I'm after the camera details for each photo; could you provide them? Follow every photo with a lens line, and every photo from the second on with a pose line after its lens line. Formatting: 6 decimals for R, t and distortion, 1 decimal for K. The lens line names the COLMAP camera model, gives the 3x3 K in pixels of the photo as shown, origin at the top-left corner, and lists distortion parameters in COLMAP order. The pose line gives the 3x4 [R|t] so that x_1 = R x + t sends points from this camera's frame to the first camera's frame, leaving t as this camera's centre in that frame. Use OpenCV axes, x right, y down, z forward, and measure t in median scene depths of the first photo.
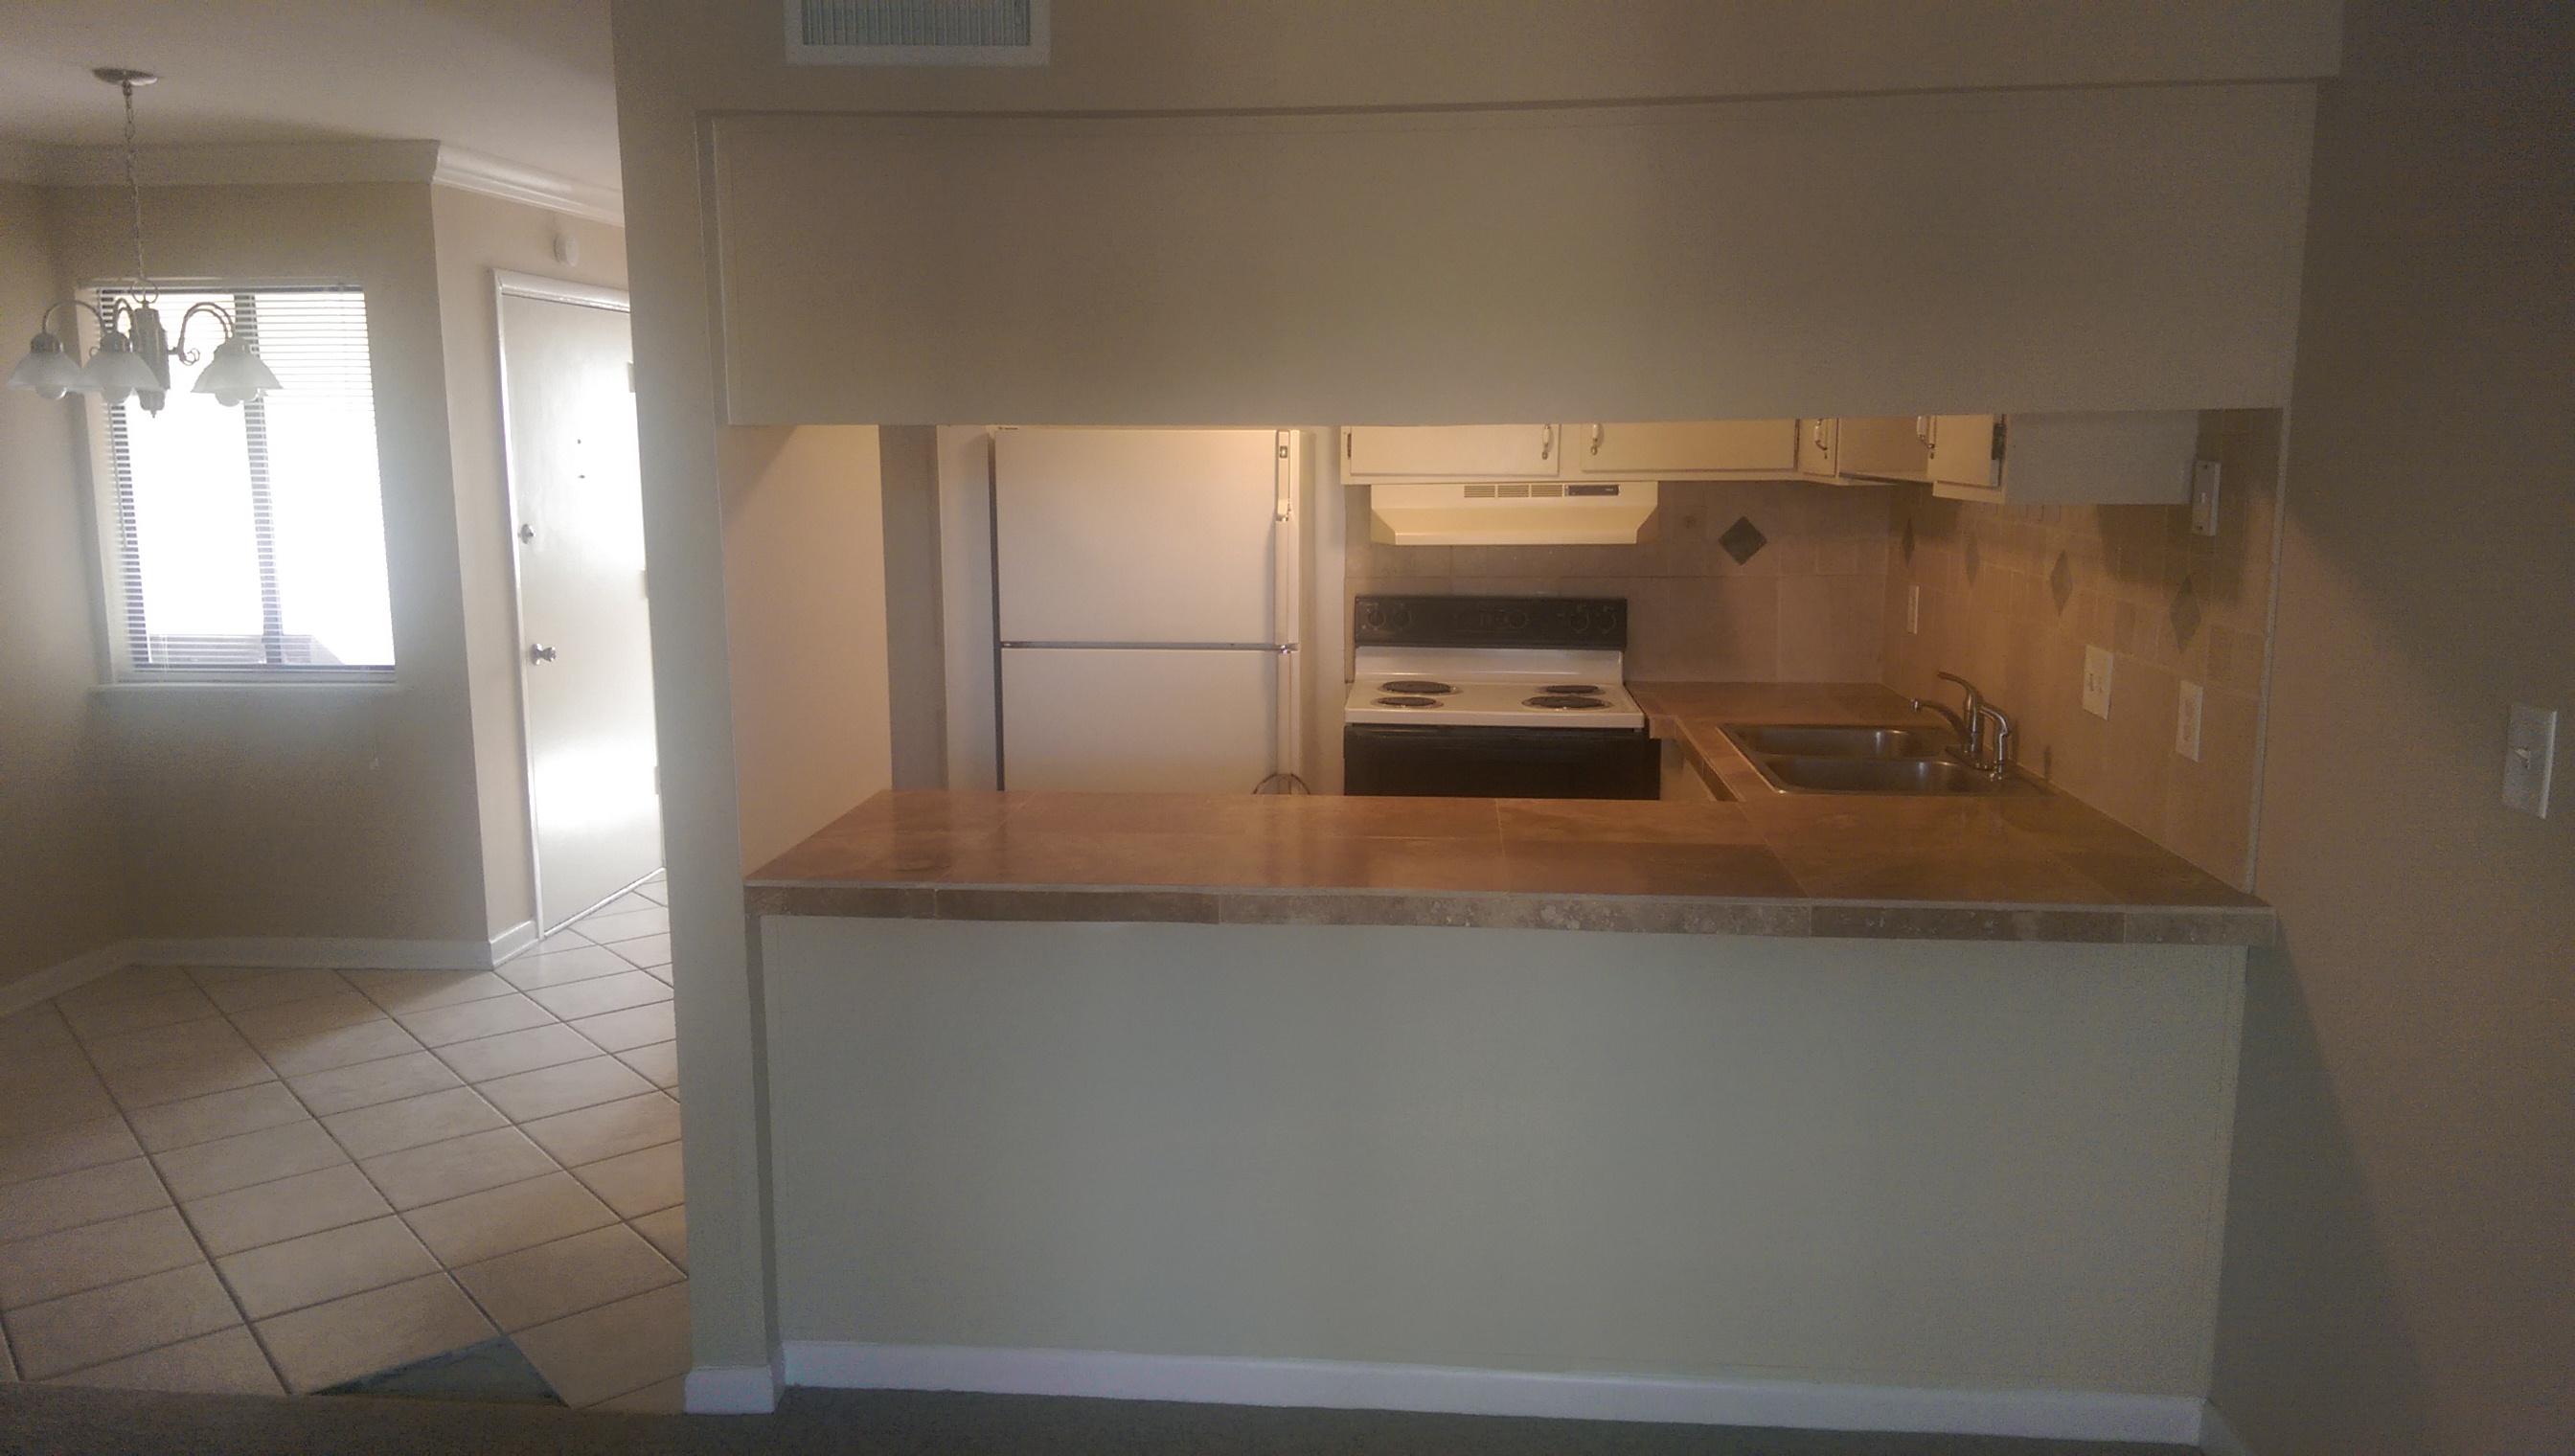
lens RADIAL K [[1840.7, 0, 1287.5], [0, 1840.7, 728.0], [0, 0, 1]] dist [0.025367, -0.000816]
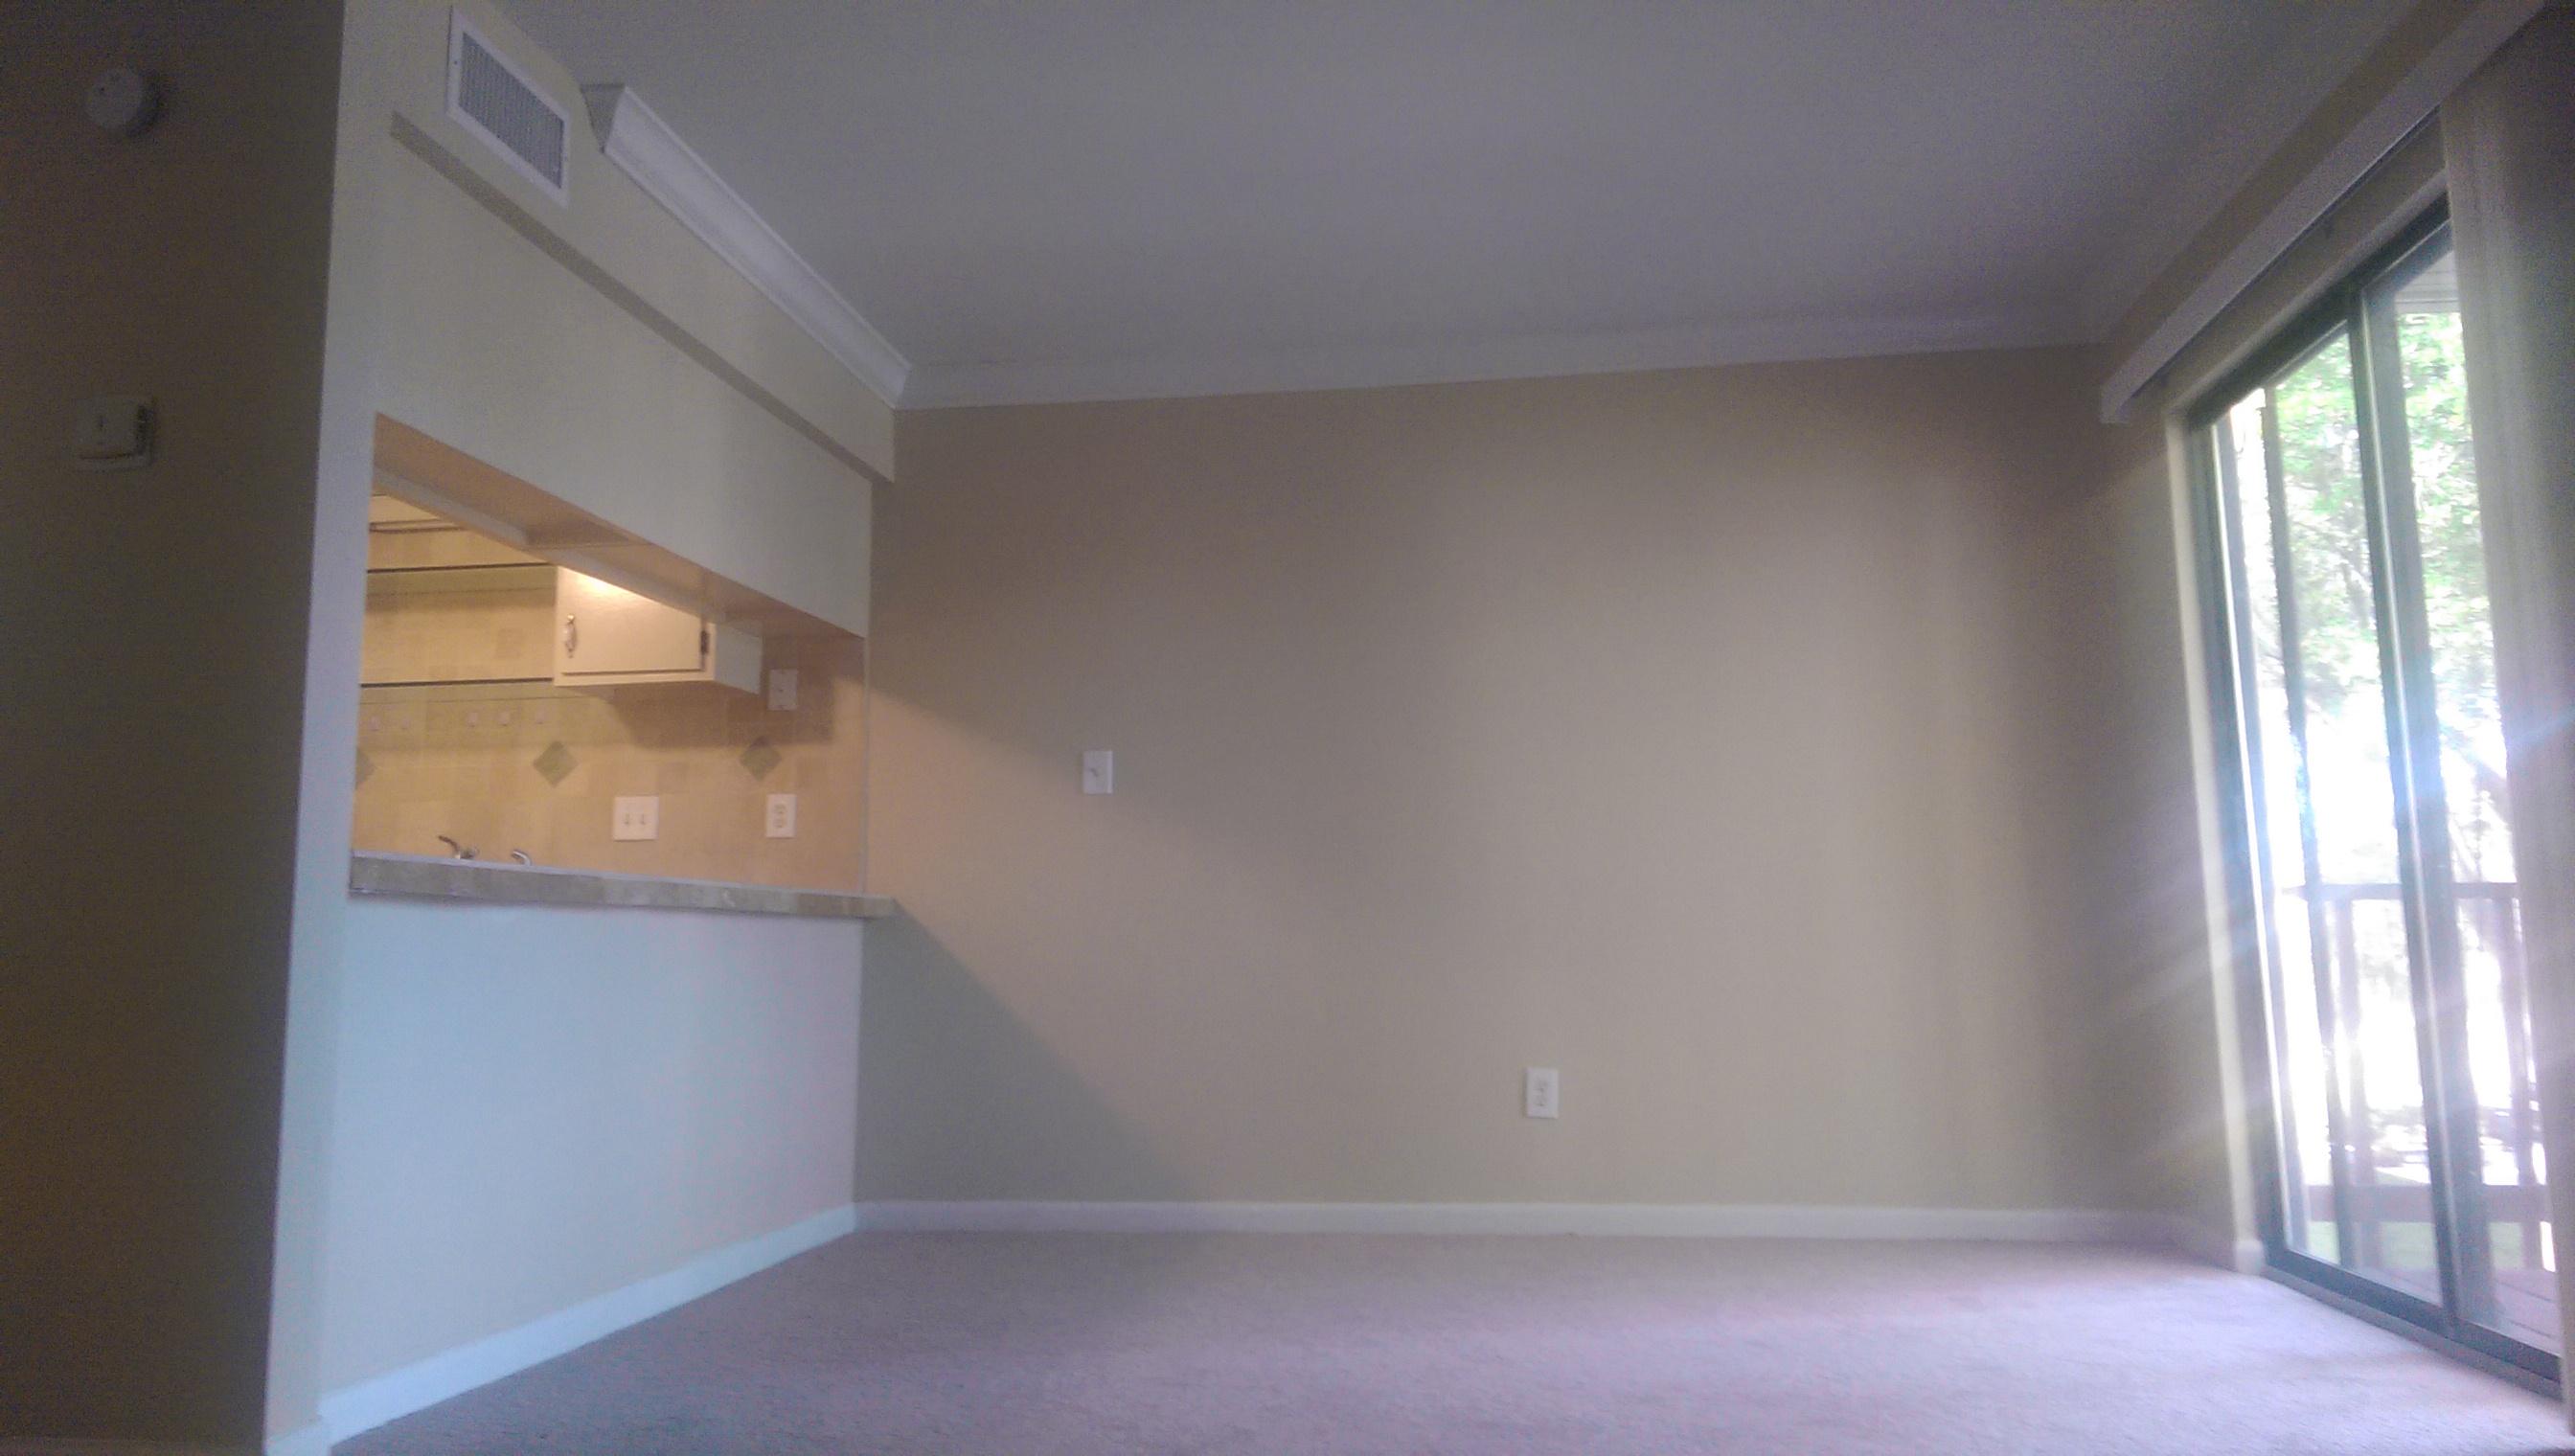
lens RADIAL K [[1840.7, 0, 1287.5], [0, 1840.7, 728.0], [0, 0, 1]] dist [0.025367, -0.000816]
pose [[0.041835, 0.126493, 0.991085, -1.177892], [0.175606, 0.975581, -0.131927, 0.219822], [-0.983571, 0.179559, 0.018601, 0.476954]]
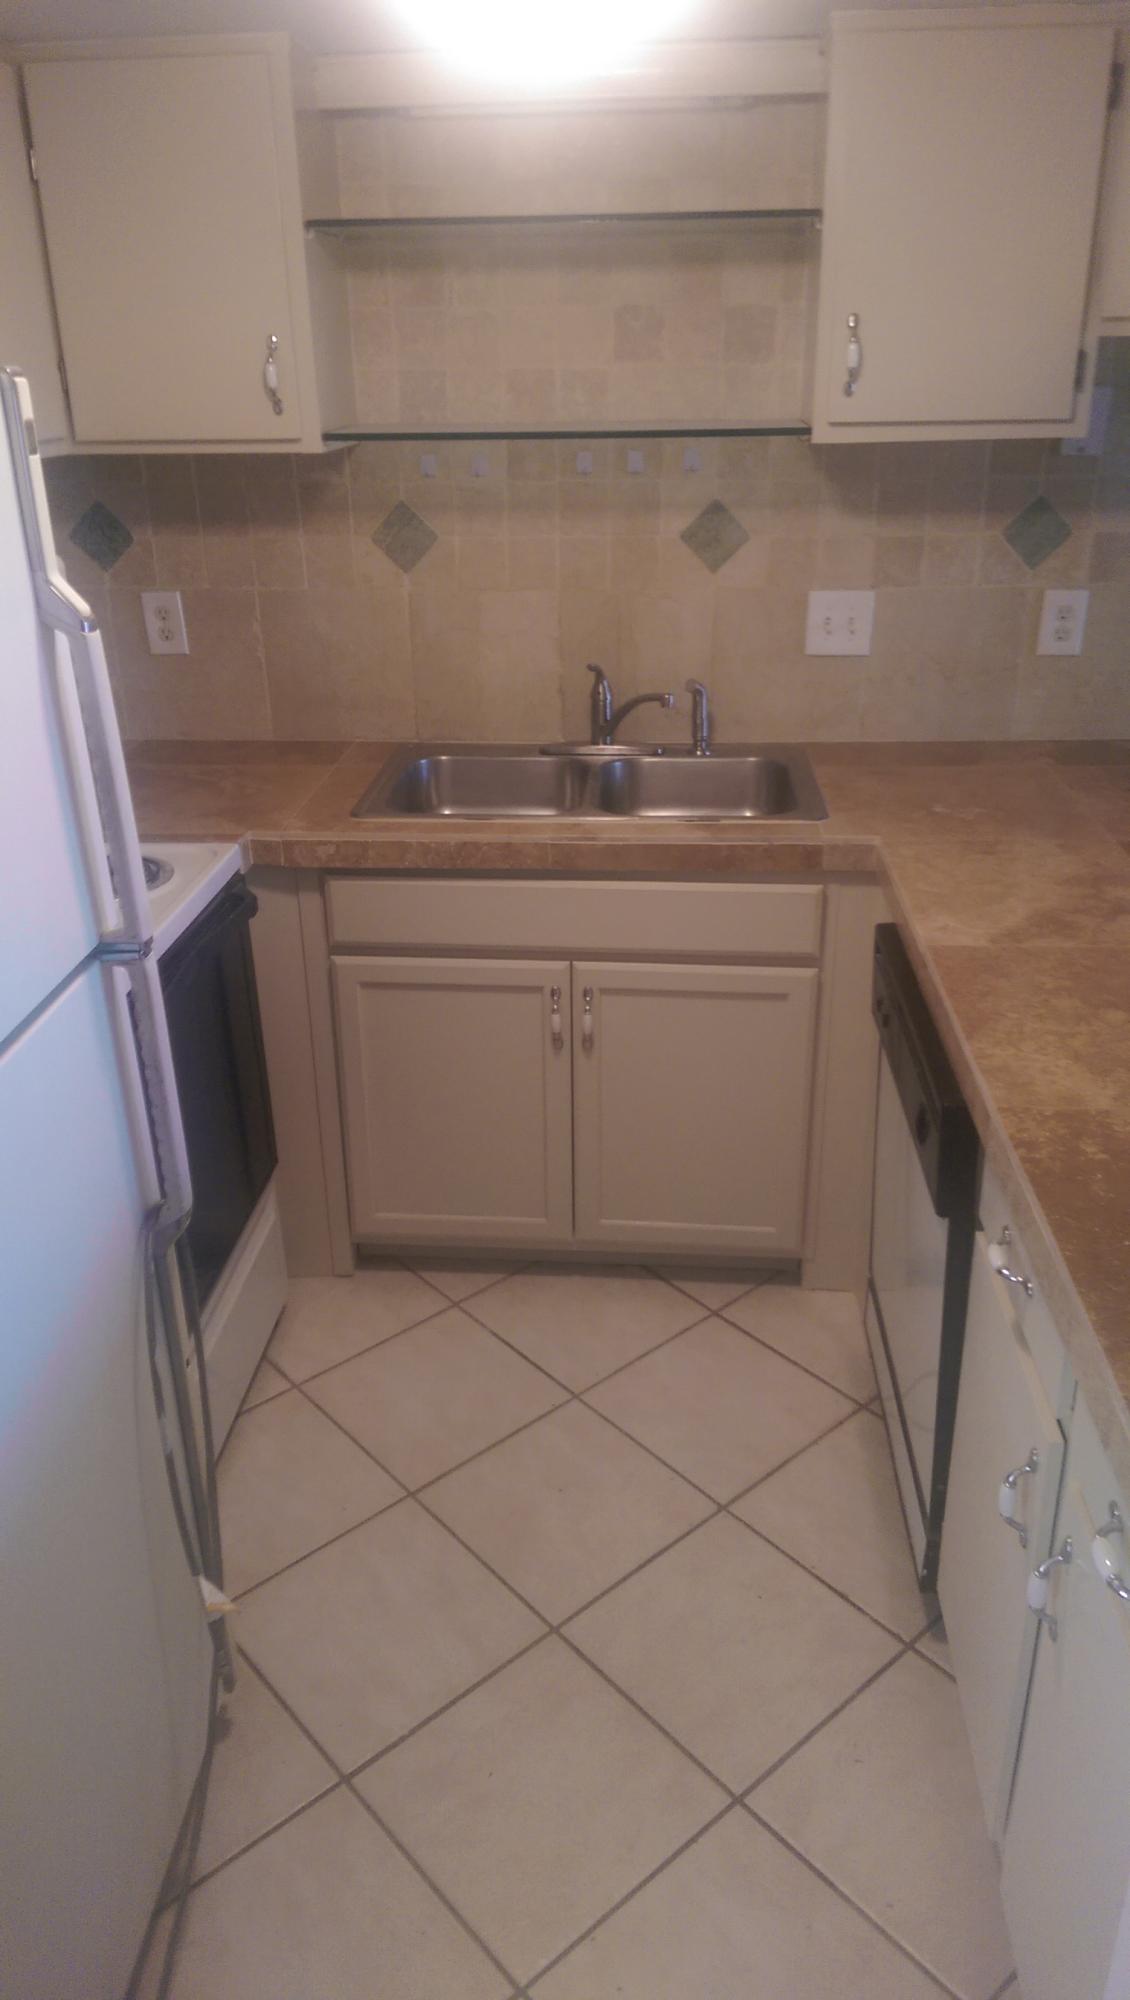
lens RADIAL K [[1429.7, 0, 565.0], [0, 1429.7, 1000.0], [0, 0, 1]] dist [0.025367, -0.000816]
pose [[0.008972, -0.394656, 0.918785, -0.441316], [0.176987, 0.904943, 0.386981, -0.193809], [-0.984172, 0.159141, 0.077968, 1.250132]]
